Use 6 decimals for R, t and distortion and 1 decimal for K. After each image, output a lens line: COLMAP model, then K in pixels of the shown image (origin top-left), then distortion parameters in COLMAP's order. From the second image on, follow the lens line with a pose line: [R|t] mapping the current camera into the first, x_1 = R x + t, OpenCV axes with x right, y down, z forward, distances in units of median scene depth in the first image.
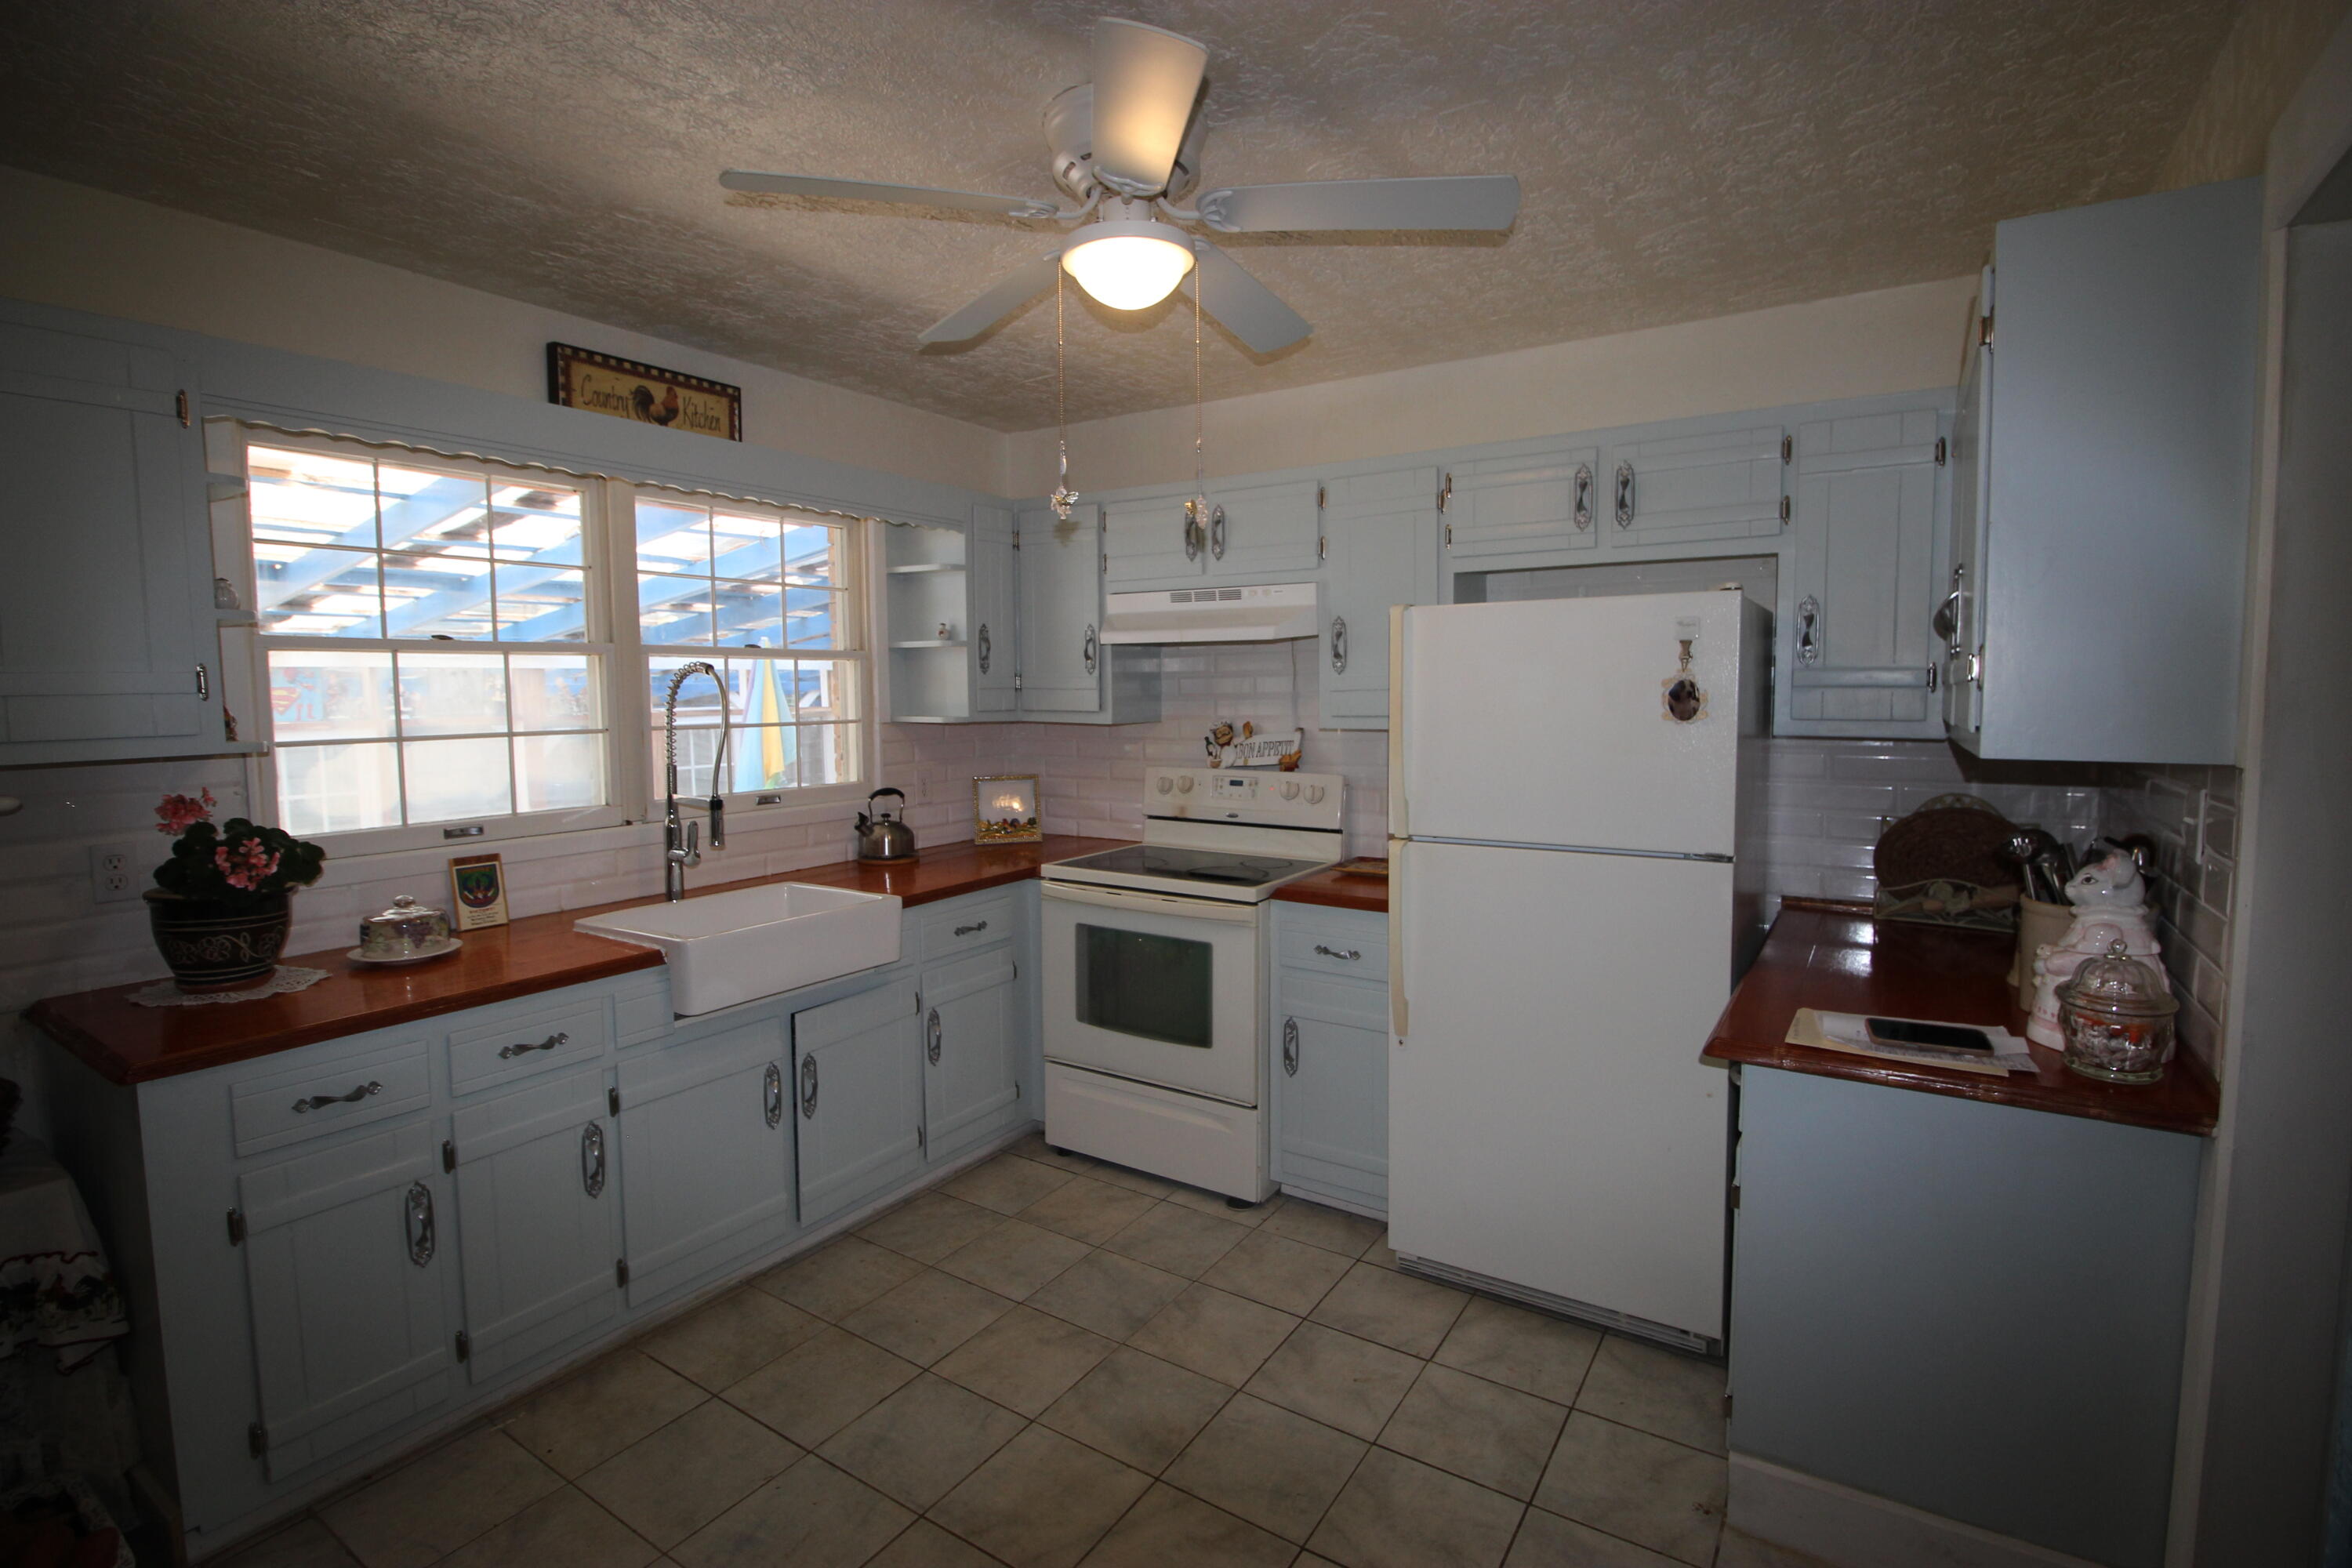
lens RADIAL K [[1092.2, 0, 1195.1], [0, 1092.2, 768.4], [0, 0, 1]] dist [-0.001520, -0.010345]
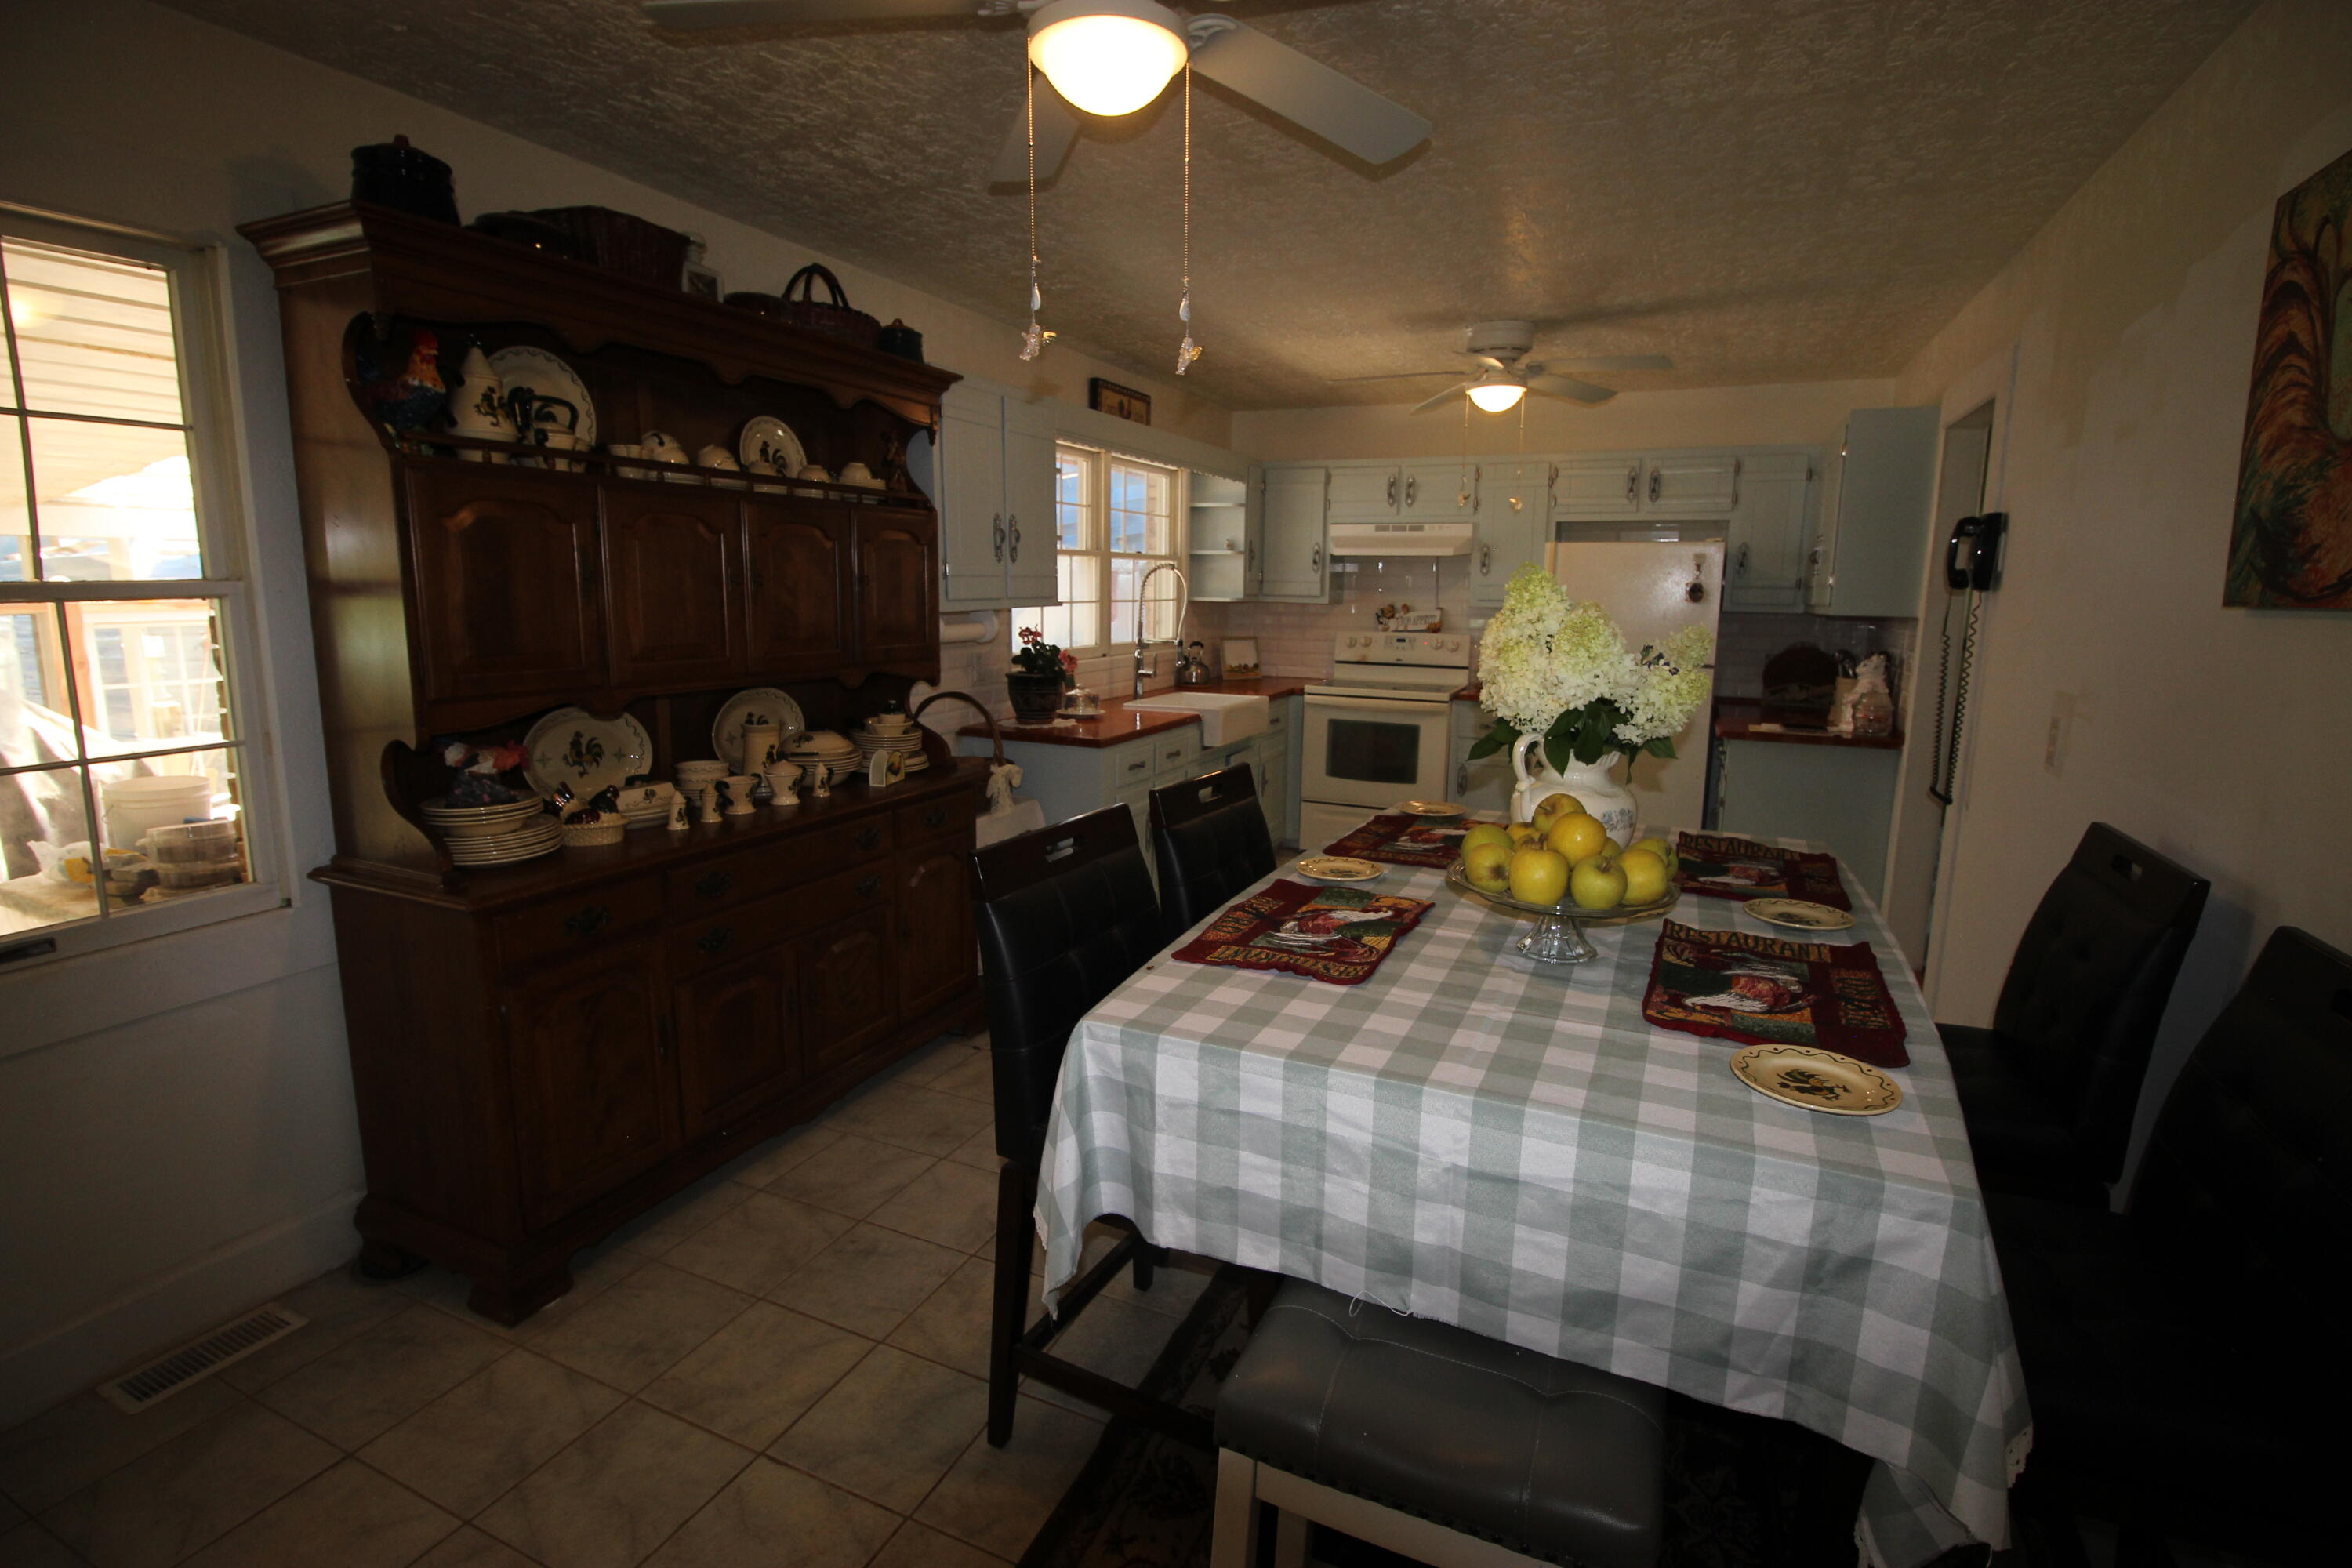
lens RADIAL K [[1092.2, 0, 1195.1], [0, 1092.2, 768.4], [0, 0, 1]] dist [-0.001520, -0.010345]
pose [[0.988153, -0.008402, 0.153244, -0.645163], [-0.005576, 0.995876, 0.090555, 0.071036], [-0.153373, -0.090336, 0.984031, -0.746026]]
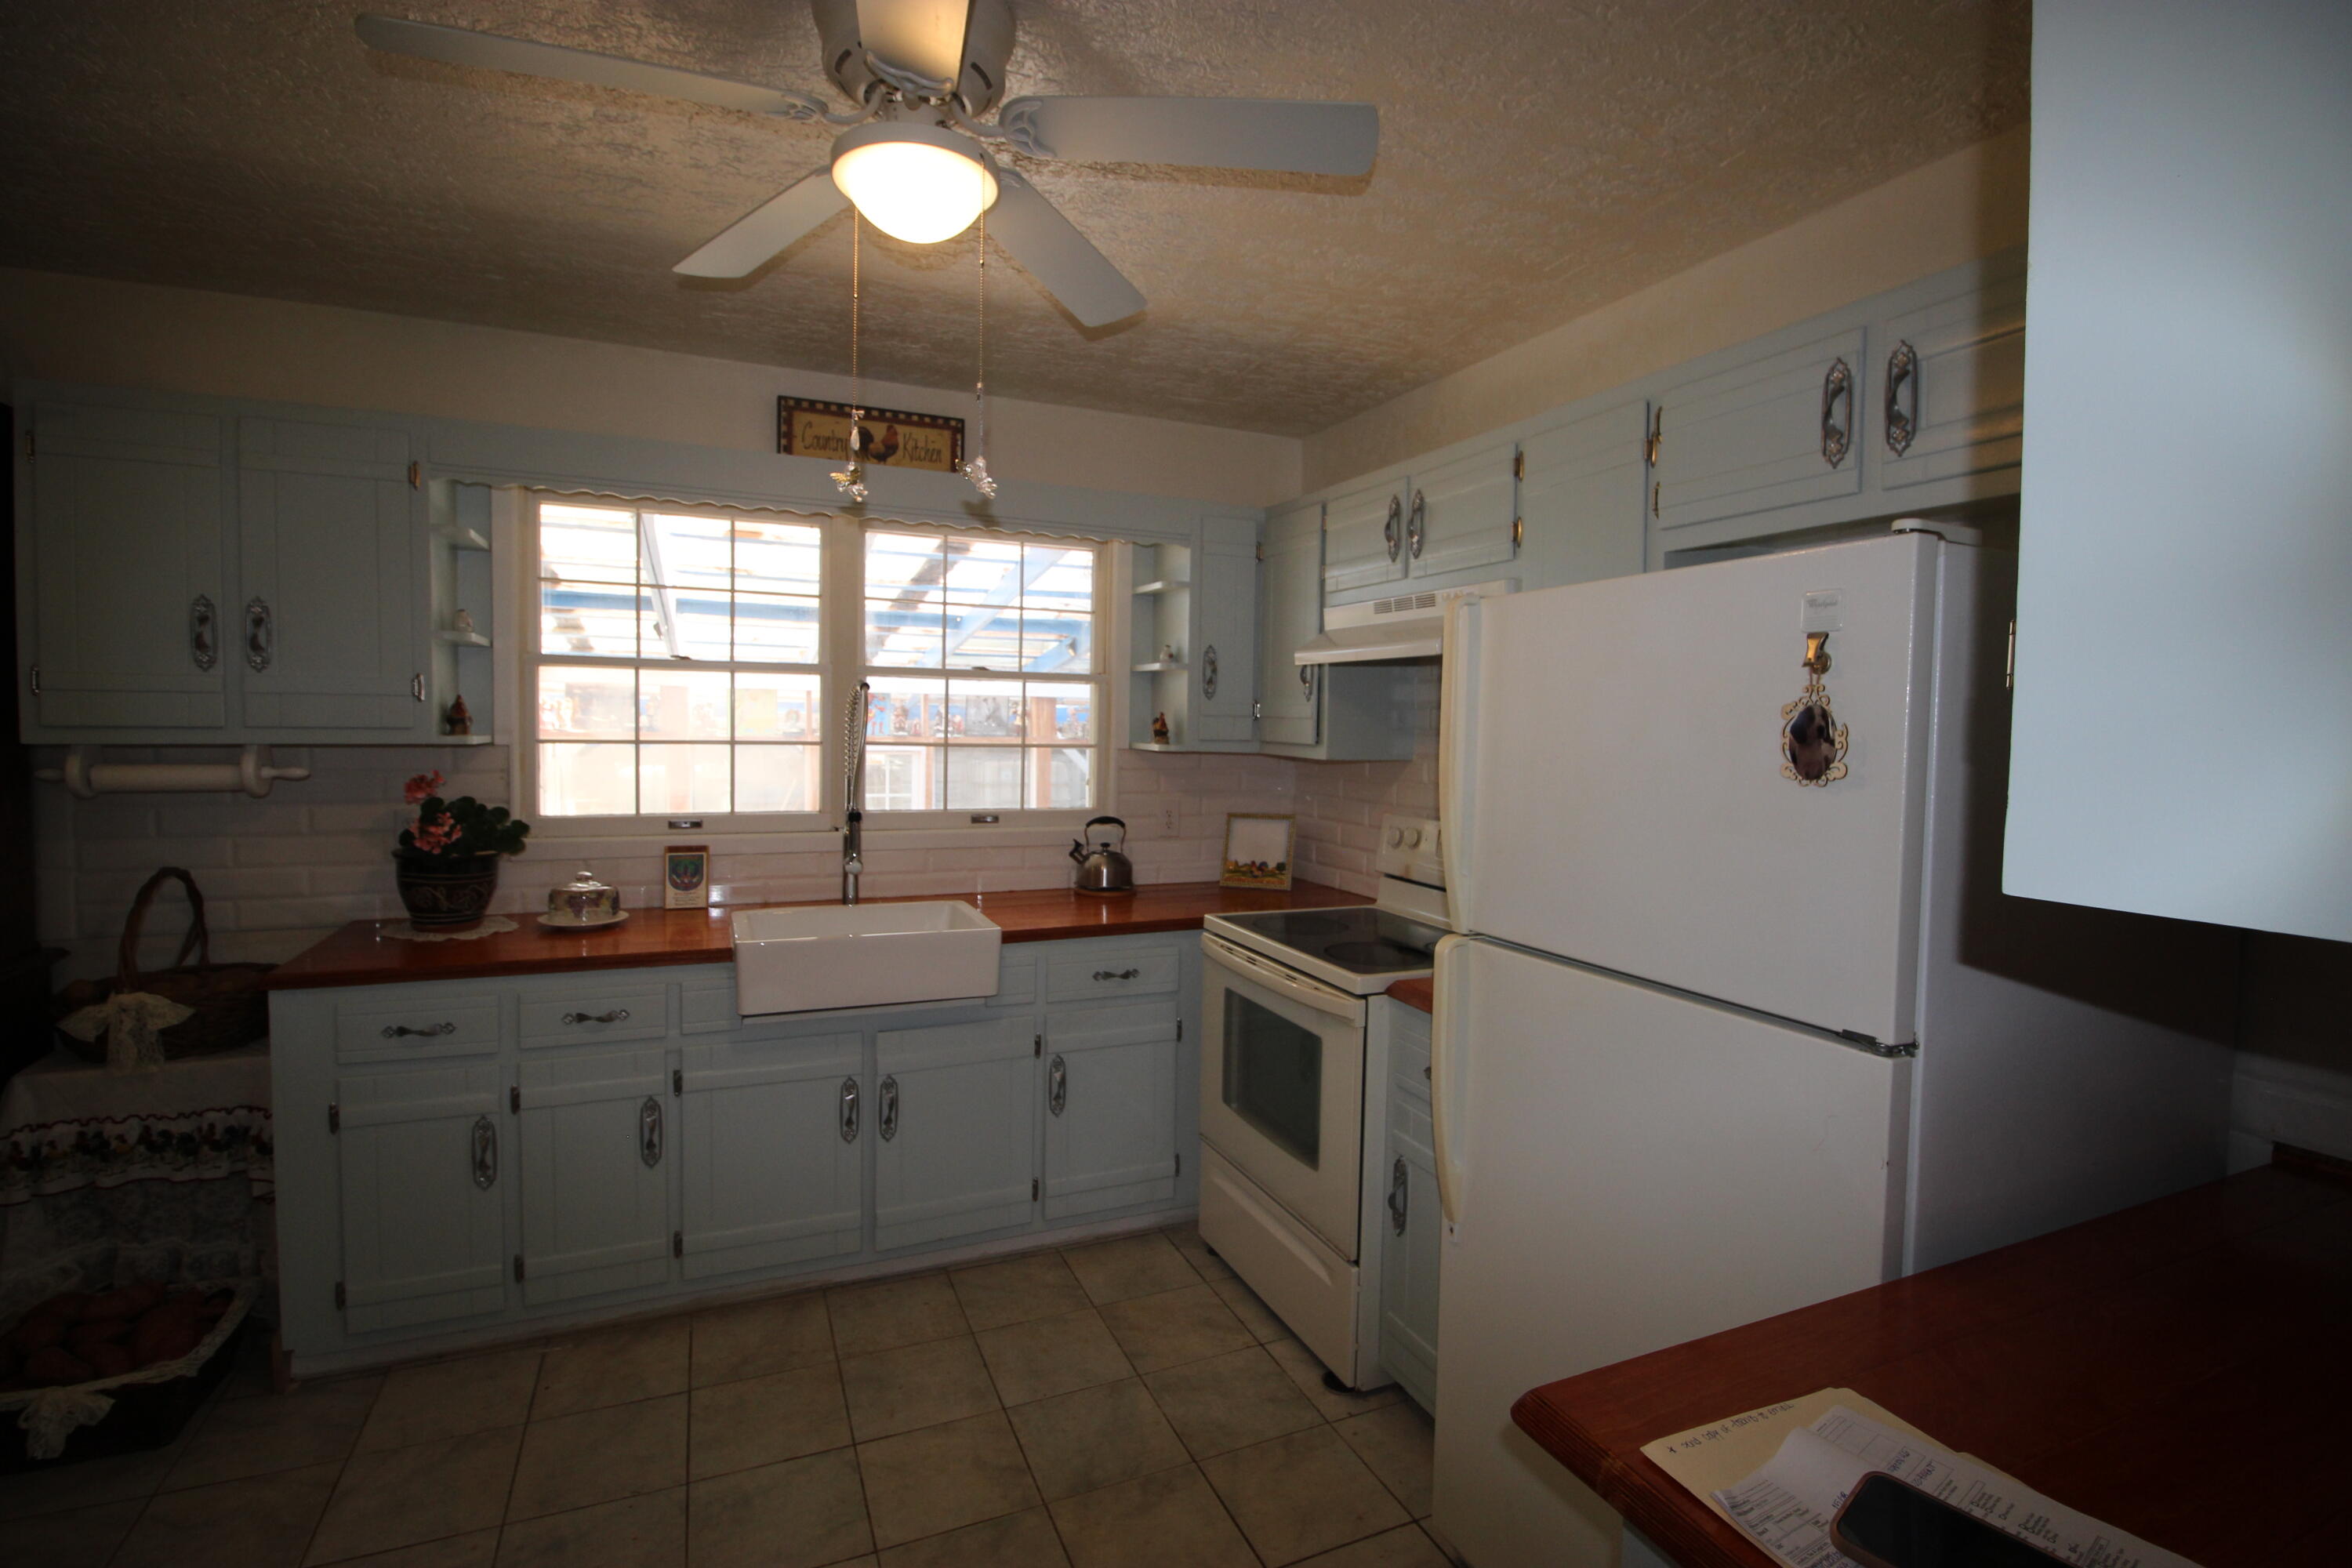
lens RADIAL K [[1092.2, 0, 1195.1], [0, 1092.2, 768.4], [0, 0, 1]] dist [-0.001520, -0.010345]
pose [[0.834949, 0.045743, -0.548423, 0.371337], [-0.066449, 0.997628, -0.017954, -0.014664], [0.546301, 0.051433, 0.836008, 0.285506]]
